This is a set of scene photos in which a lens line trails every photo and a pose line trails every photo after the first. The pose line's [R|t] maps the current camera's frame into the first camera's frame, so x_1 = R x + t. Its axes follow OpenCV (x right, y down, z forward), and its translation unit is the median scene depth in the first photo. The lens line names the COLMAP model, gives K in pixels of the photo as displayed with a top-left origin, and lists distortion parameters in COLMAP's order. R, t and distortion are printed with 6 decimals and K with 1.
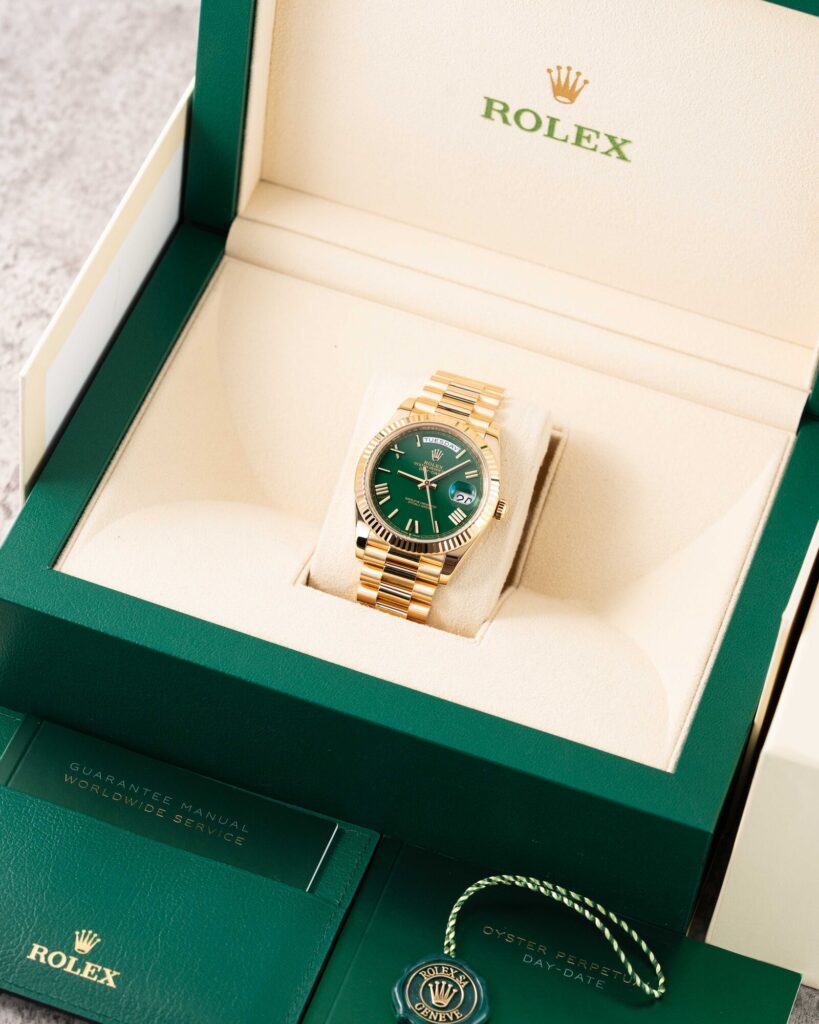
lens RADIAL K [[5095.6, 0, 408.4], [0, 5095.6, 512.7], [0, 0, 1]] dist [0.610237, 0.000000]
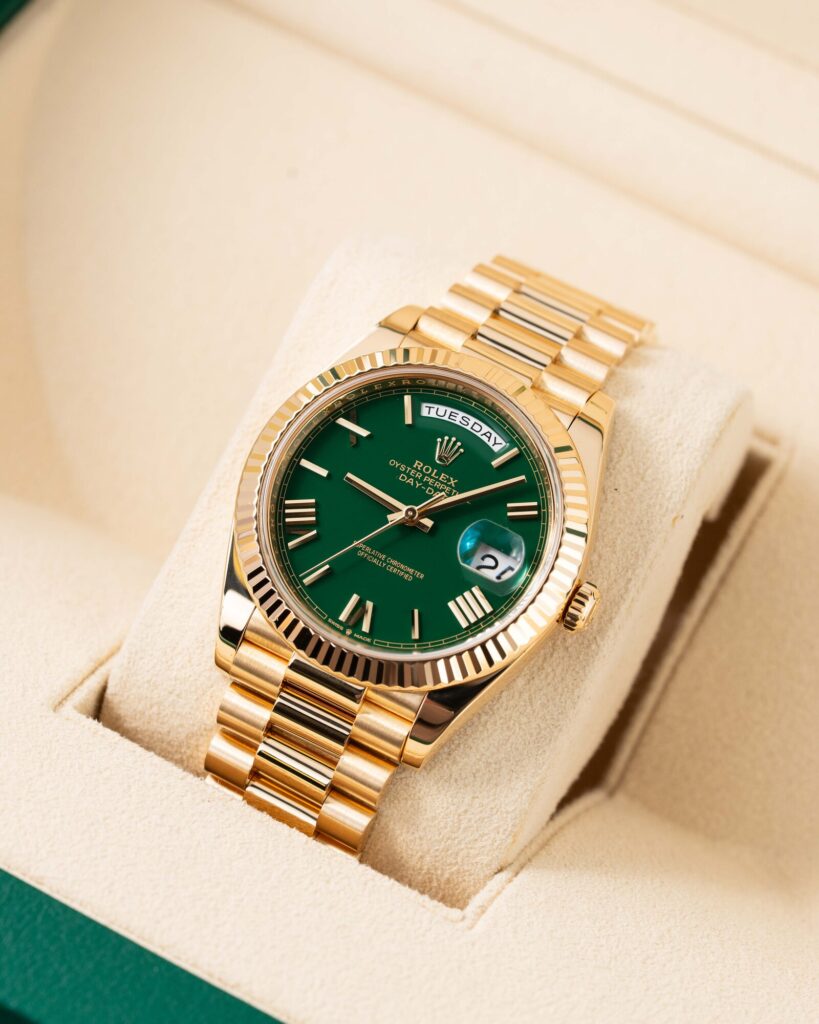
lens RADIAL K [[5095.6, 0, 357.9], [0, 5095.6, 566.2], [0, 0, 1]] dist [0.610237, 0.000000]
pose [[0.983375, 0.155035, -0.094545, 0.038682], [-0.154707, 0.987901, 0.010832, -0.005447], [0.095080, 0.003975, 0.995462, 0.590430]]
